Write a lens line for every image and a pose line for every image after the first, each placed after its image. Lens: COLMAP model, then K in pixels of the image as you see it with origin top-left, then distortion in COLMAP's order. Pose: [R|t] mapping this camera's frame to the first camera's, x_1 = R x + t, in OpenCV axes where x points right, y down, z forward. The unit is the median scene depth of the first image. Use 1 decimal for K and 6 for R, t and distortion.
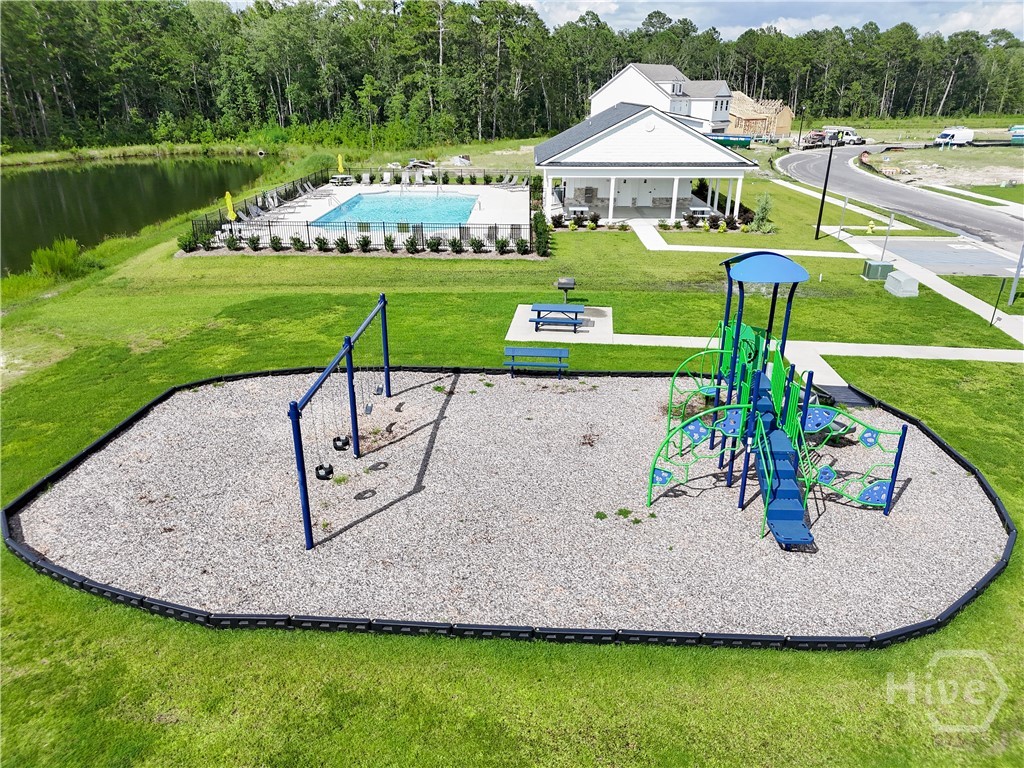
lens RADIAL K [[720.9, 0, 512.0], [0, 720.9, 384.0], [0, 0, 1]] dist [0.058963, -0.051920]
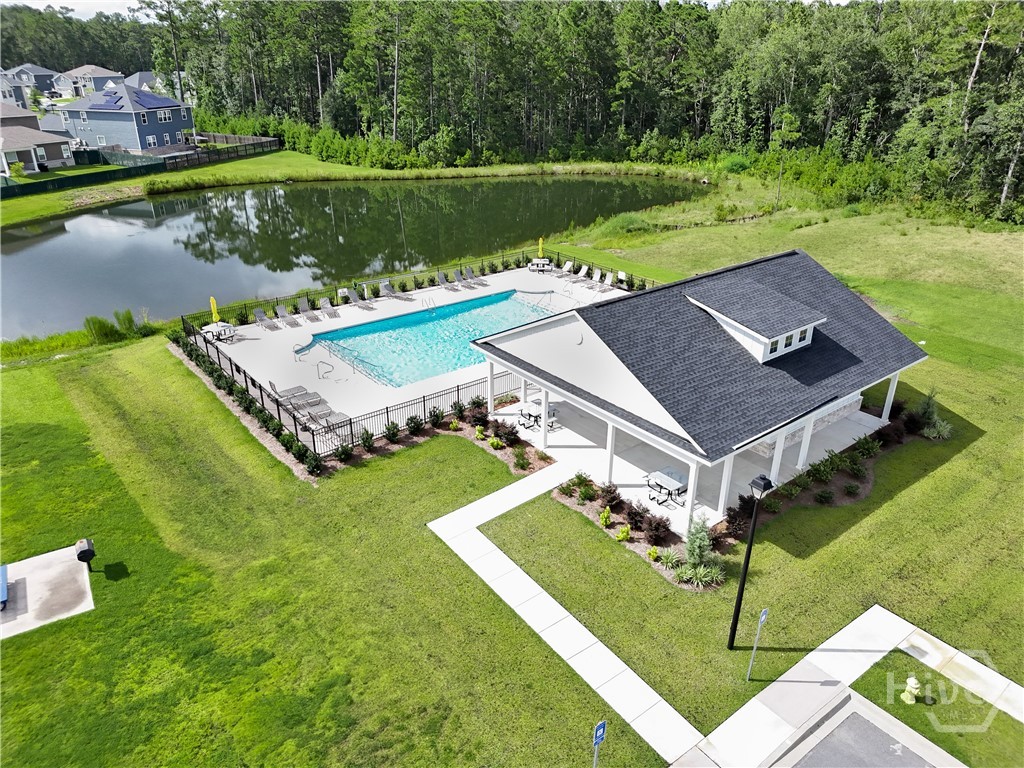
lens RADIAL K [[720.4, 0, 512.0], [0, 720.4, 384.0], [0, 0, 1]] dist [0.031784, -0.010786]
pose [[0.632788, 0.324157, -0.703208, 0.633406], [-0.294577, 0.940649, 0.168531, -0.420491], [0.716103, 0.100504, 0.690721, 0.553942]]
